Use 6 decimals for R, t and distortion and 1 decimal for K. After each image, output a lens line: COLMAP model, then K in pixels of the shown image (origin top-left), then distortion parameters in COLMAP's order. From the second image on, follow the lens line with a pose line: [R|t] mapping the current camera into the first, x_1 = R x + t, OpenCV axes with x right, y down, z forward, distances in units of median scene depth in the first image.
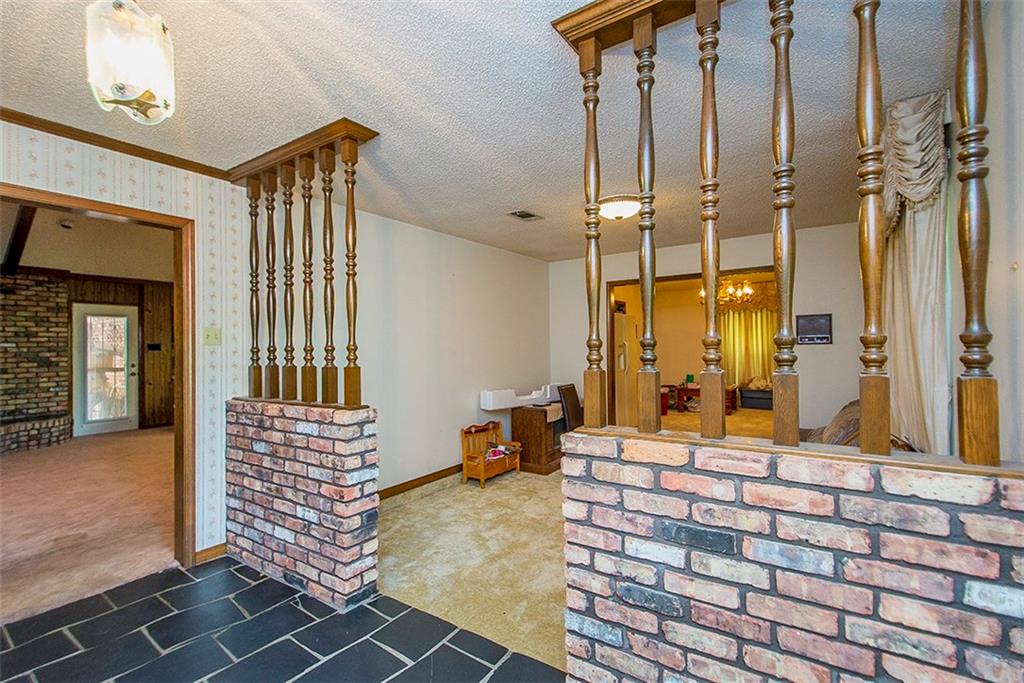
lens RADIAL K [[483.7, 0, 508.6], [0, 483.7, 338.8], [0, 0, 1]] dist [0.001572, -0.001557]
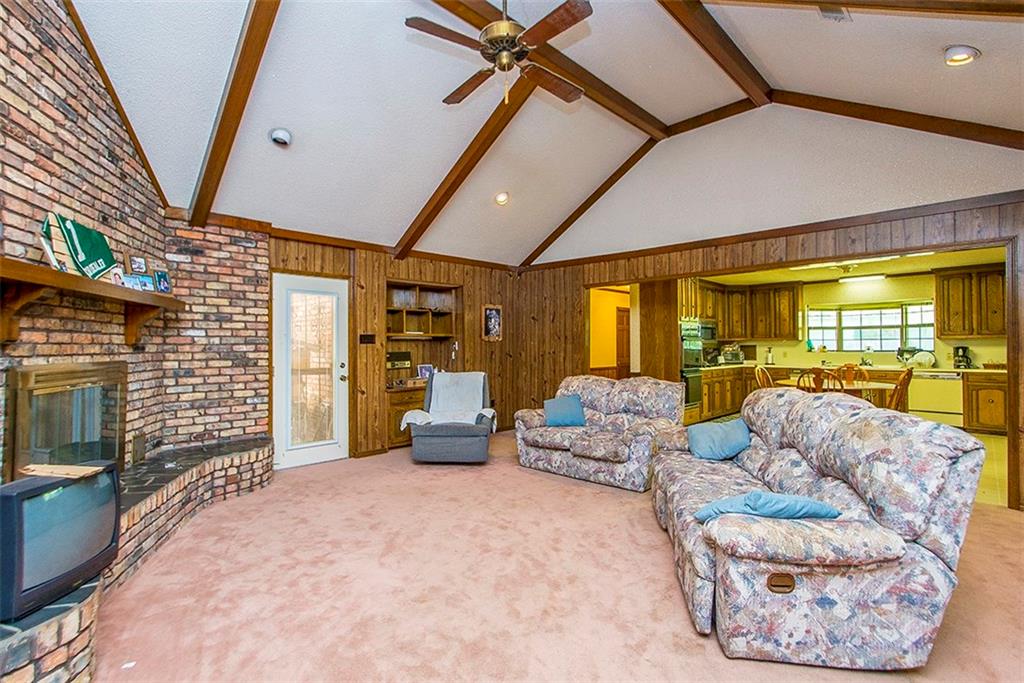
lens RADIAL K [[483.7, 0, 499.4], [0, 483.7, 338.8], [0, 0, 1]] dist [0.001572, -0.001557]
pose [[0.982201, 0.007269, -0.187691, -0.490436], [-0.006689, 0.999971, 0.003723, 0.014971], [0.187712, -0.002401, 0.982221, 0.418760]]
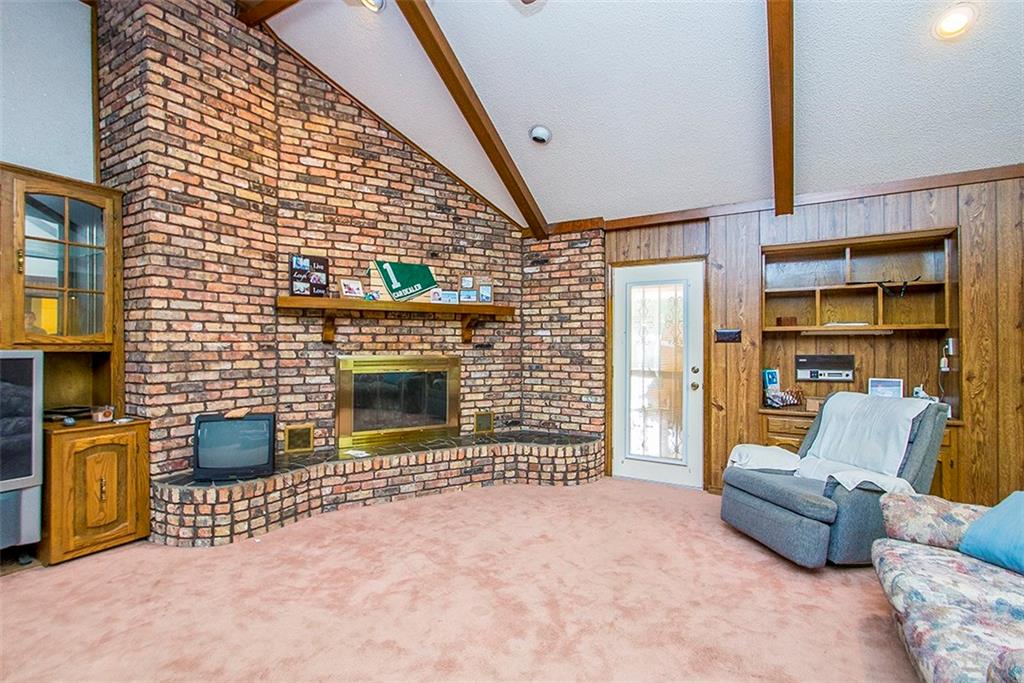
lens RADIAL K [[483.7, 0, 508.2], [0, 483.7, 338.6], [0, 0, 1]] dist [0.001572, -0.001557]
pose [[0.057883, 0.002452, -0.998320, -0.281592], [0.012059, 0.999922, 0.003155, 0.017918], [0.998251, -0.012221, 0.057849, 0.871203]]
